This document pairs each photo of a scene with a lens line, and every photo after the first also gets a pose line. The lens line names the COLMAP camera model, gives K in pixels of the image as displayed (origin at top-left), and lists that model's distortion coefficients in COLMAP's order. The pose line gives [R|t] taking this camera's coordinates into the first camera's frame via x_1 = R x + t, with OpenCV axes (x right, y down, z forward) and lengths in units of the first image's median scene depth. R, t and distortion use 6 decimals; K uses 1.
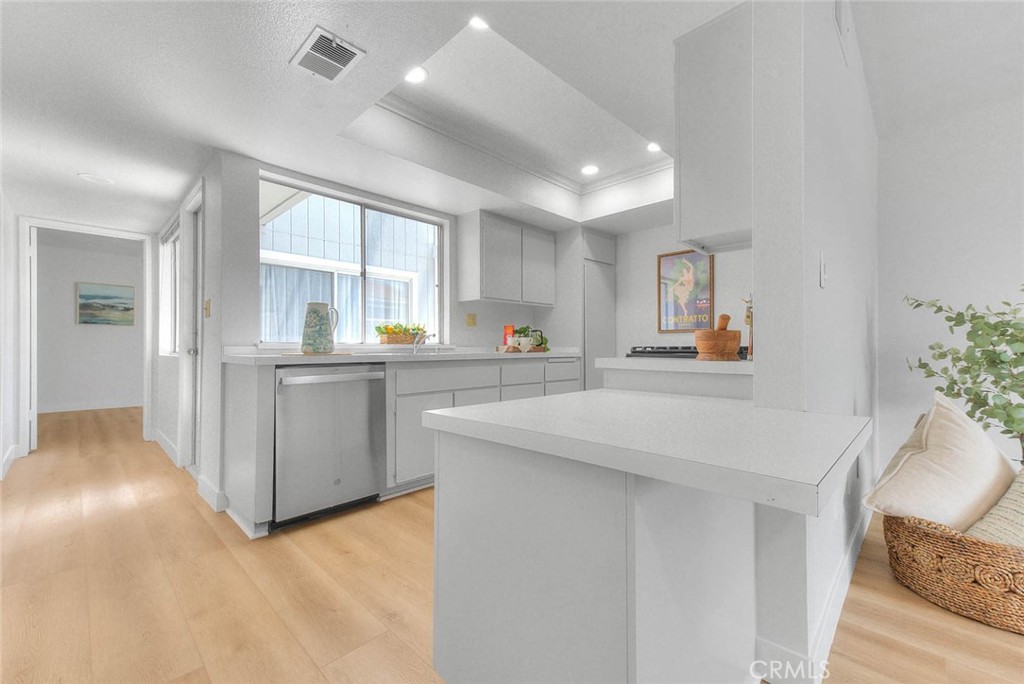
lens RADIAL K [[419.0, 0, 512.1], [0, 419.0, 345.0], [0, 0, 1]] dist [0.021119, -0.000277]
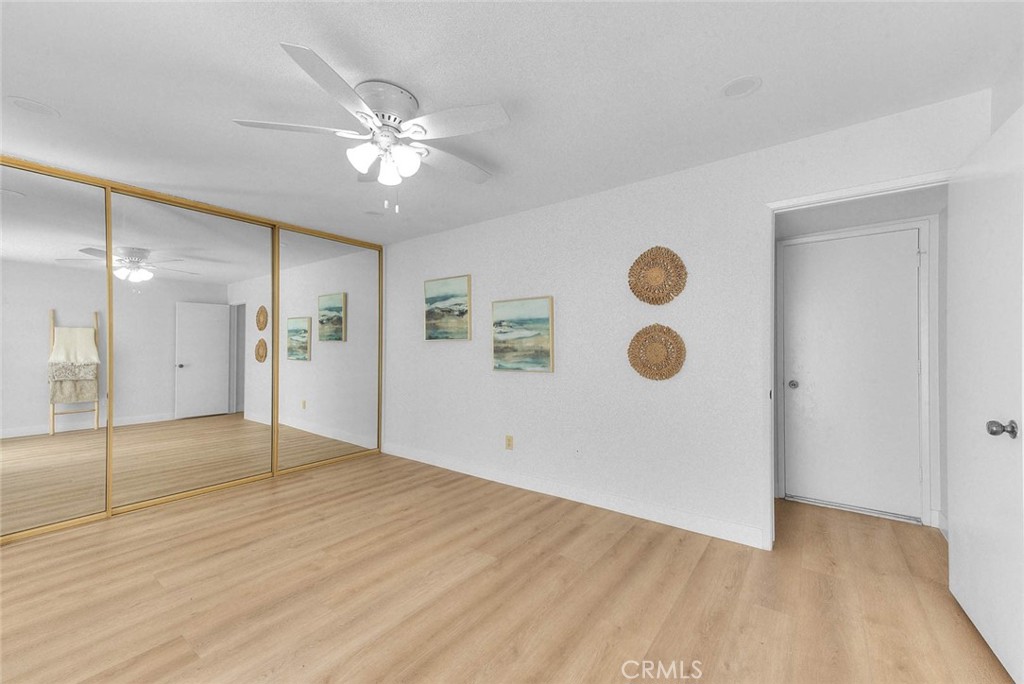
lens RADIAL K [[419.0, 0, 511.9], [0, 419.0, 349.1], [0, 0, 1]] dist [0.021119, -0.000277]
pose [[0.109634, 0.004688, -0.993961, -0.580648], [0.008693, 0.999946, 0.005675, -0.068748], [0.993934, -0.009263, 0.109588, 1.962940]]
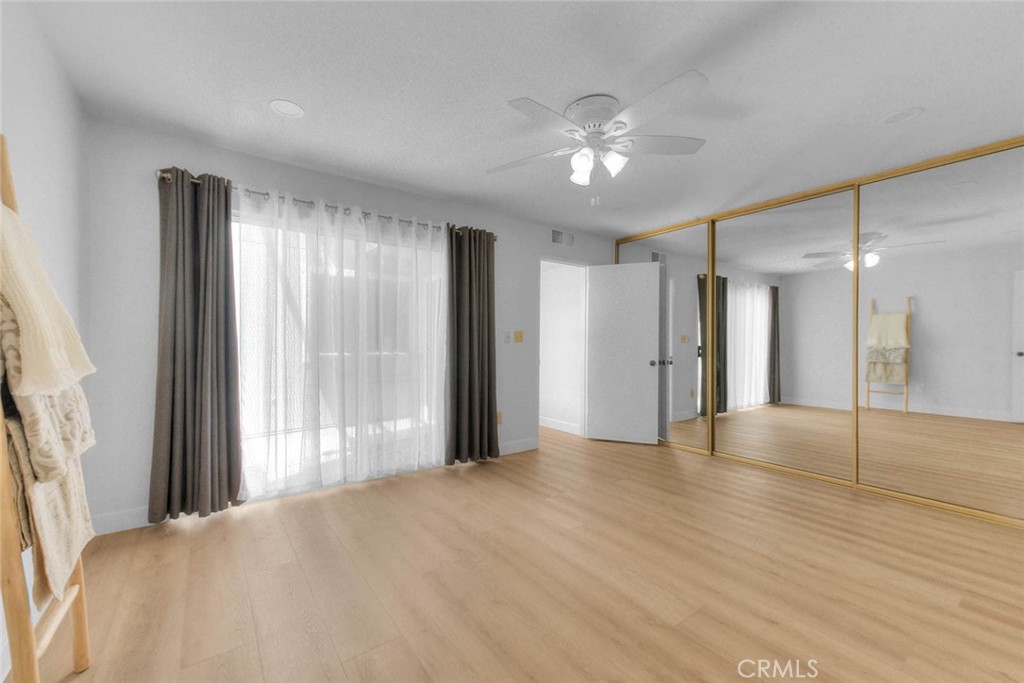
lens RADIAL K [[419.0, 0, 487.9], [0, 419.0, 335.4], [0, 0, 1]] dist [0.021119, -0.000277]
pose [[-0.980595, 0.000034, 0.196045, -1.167372], [-0.000353, 0.999998, -0.001938, -0.063876], [-0.196044, -0.001970, -0.980593, 2.566998]]
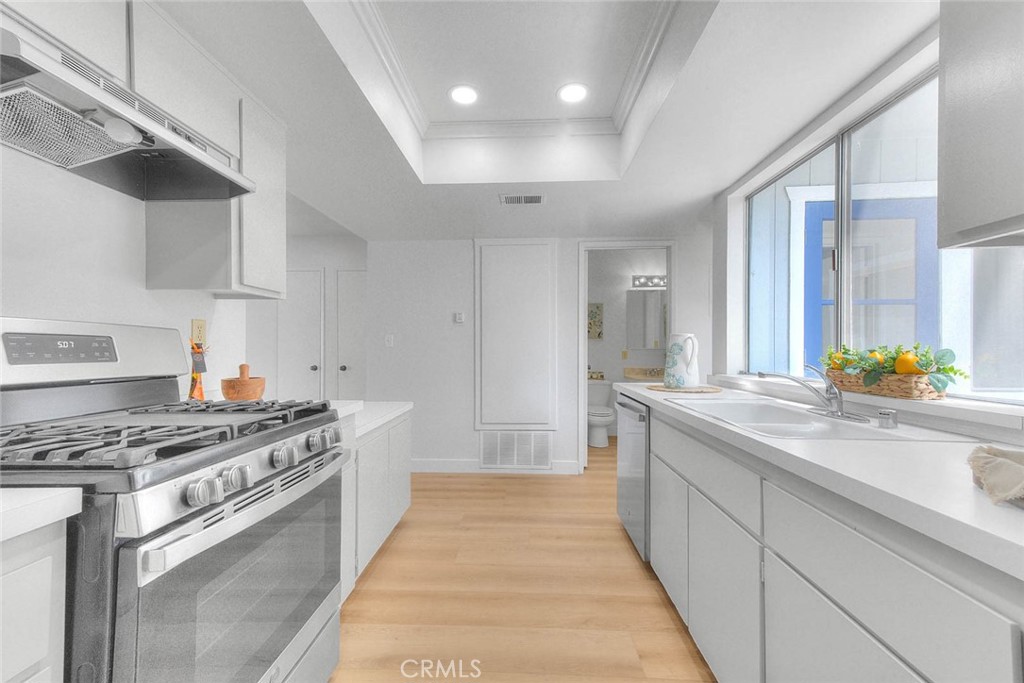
lens RADIAL K [[419.0, 0, 524.9], [0, 419.0, 339.3], [0, 0, 1]] dist [0.021119, -0.000277]
pose [[-0.737366, -0.008426, -0.675441, 0.306485], [0.006528, 0.999787, -0.019599, -0.050059], [0.675462, -0.018861, -0.737154, 1.033730]]
